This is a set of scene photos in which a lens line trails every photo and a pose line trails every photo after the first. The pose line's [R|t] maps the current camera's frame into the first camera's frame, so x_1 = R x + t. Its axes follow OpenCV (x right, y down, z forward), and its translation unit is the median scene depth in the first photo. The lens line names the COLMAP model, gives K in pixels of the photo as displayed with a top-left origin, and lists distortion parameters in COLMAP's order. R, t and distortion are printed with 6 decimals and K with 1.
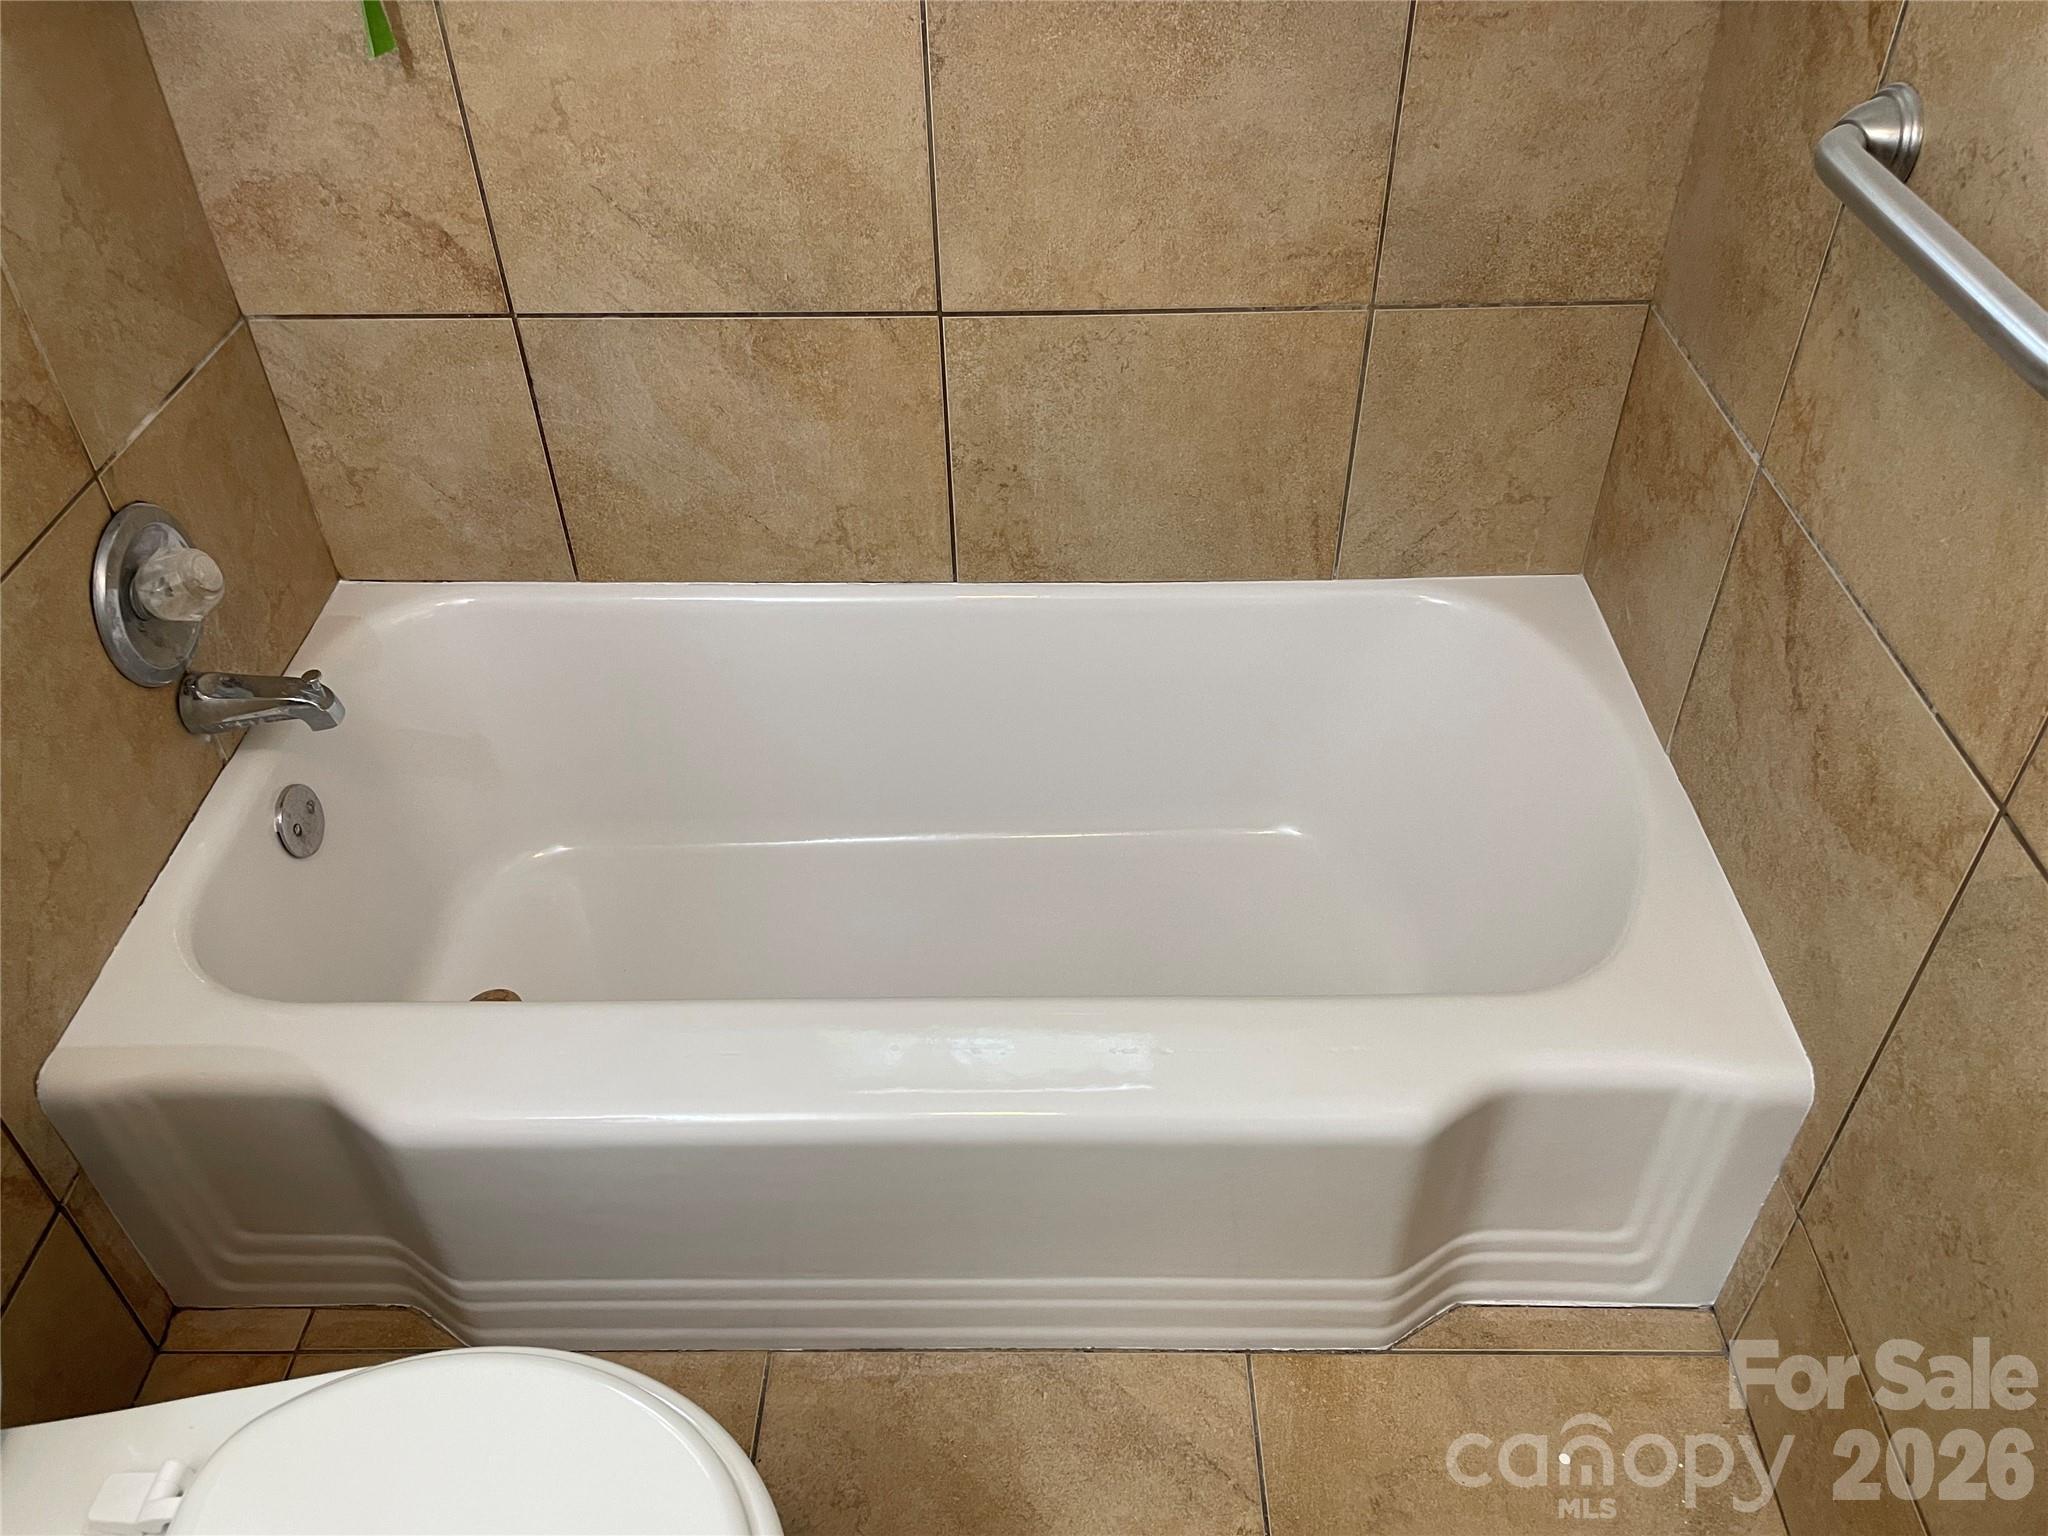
lens RADIAL K [[1560.7, 0, 1027.2], [0, 1560.7, 764.9], [0, 0, 1]] dist [0.085305, -0.106748]
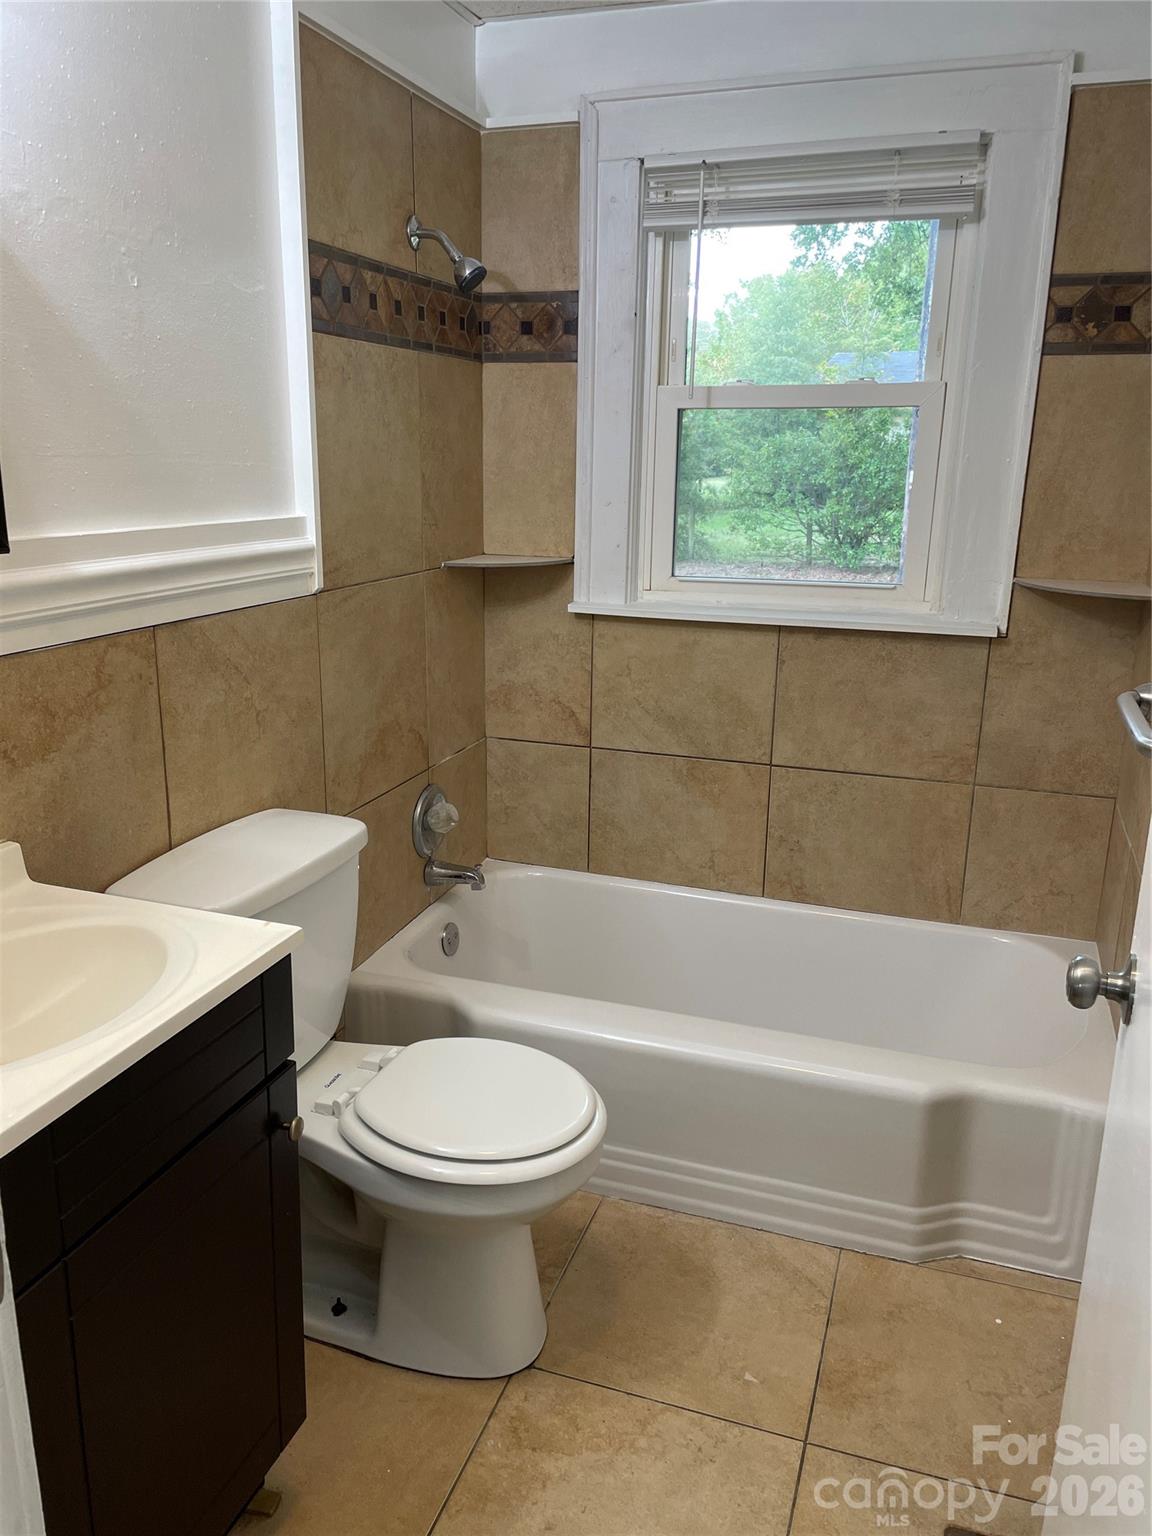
lens RADIAL K [[1170.5, 0, 568.4], [0, 1170.5, 764.3], [0, 0, 1]] dist [0.085305, -0.106748]
pose [[0.948581, 0.111247, -0.296342, 0.168440], [-0.224804, 0.895854, -0.383286, 0.424344], [0.222840, 0.430197, 0.874799, -0.539044]]
